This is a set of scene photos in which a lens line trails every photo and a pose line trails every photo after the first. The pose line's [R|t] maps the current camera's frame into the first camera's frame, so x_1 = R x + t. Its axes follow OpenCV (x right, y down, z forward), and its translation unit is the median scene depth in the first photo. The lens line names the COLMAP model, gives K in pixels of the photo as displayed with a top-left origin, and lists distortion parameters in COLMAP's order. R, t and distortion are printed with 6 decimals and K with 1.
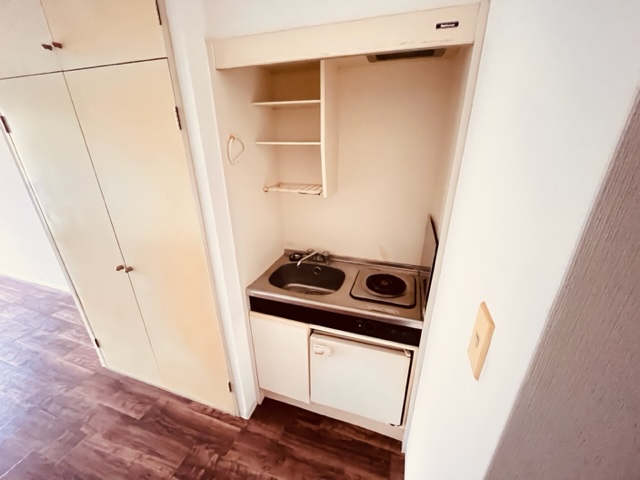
lens RADIAL K [[259.8, 0, 320.1], [0, 259.8, 241.5], [0, 0, 1]] dist [-0.002427, 0.000468]
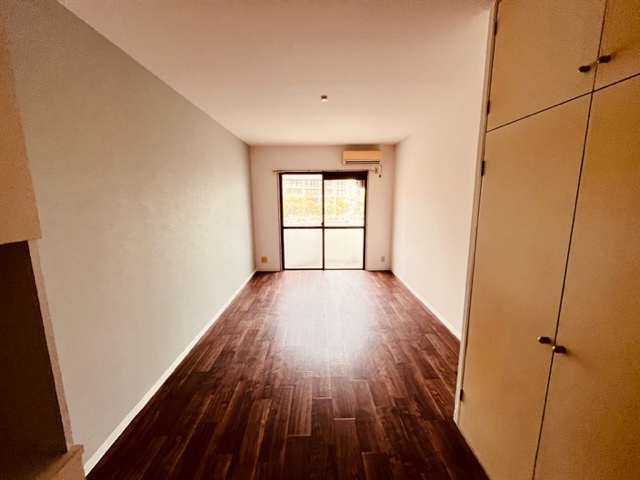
lens RADIAL K [[259.8, 0, 316.1], [0, 259.8, 239.0], [0, 0, 1]] dist [-0.002427, 0.000468]
pose [[0.313535, 0.150563, -0.937564, -0.234695], [-0.348102, 0.936839, 0.034036, 0.024140], [0.883471, 0.315696, 0.346143, 0.056127]]
